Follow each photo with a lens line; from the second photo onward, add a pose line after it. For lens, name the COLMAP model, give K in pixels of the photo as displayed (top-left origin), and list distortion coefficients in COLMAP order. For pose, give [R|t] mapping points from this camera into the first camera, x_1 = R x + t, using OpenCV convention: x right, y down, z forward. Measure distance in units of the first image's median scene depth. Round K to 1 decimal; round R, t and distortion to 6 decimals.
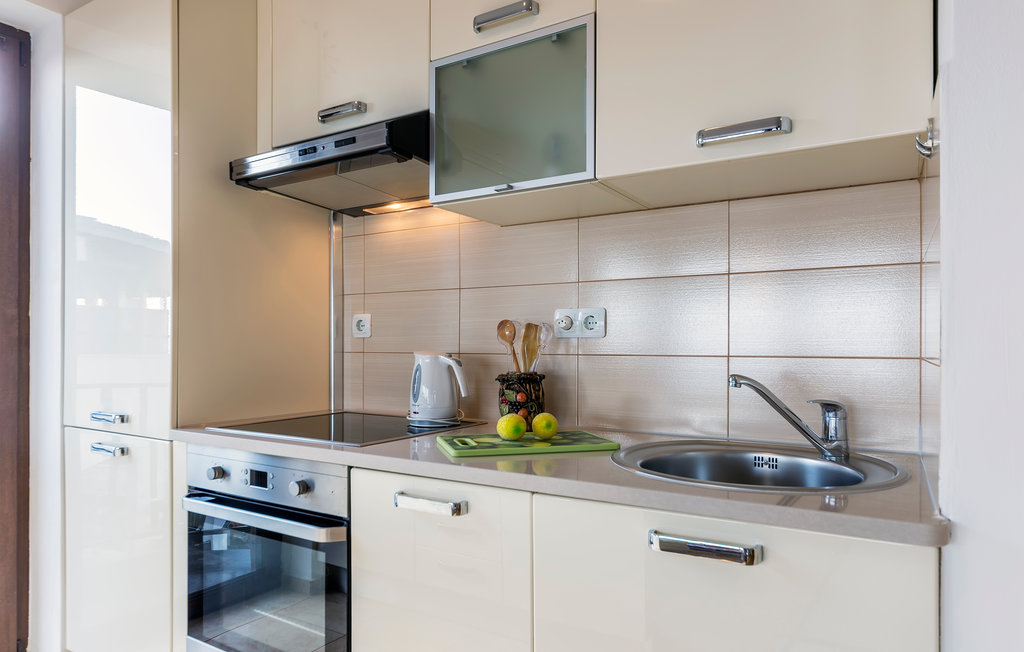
lens RADIAL K [[717.3, 0, 510.9], [0, 717.3, 355.1], [0, 0, 1]] dist [-0.005012, -0.000949]
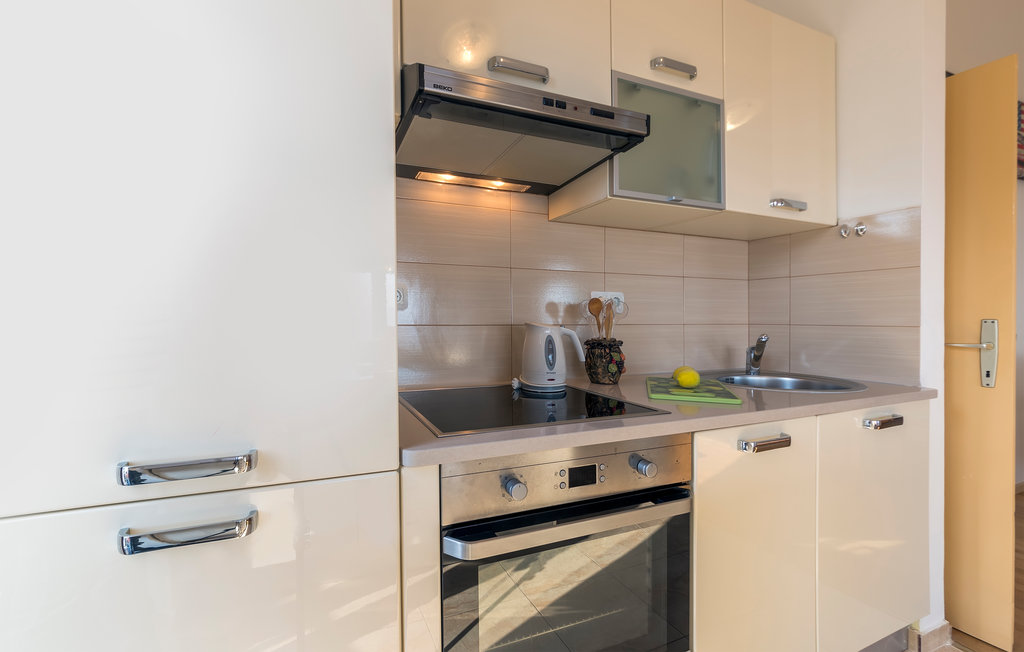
lens RADIAL K [[438.9, 0, 512.0], [0, 438.9, 326.0], [0, 0, 1]] dist [0.020989, -0.000012]
pose [[0.539567, -0.014674, 0.841815, -0.766728], [0.008929, 0.999892, 0.011707, -0.010280], [-0.841895, 0.001200, 0.539640, 0.727482]]
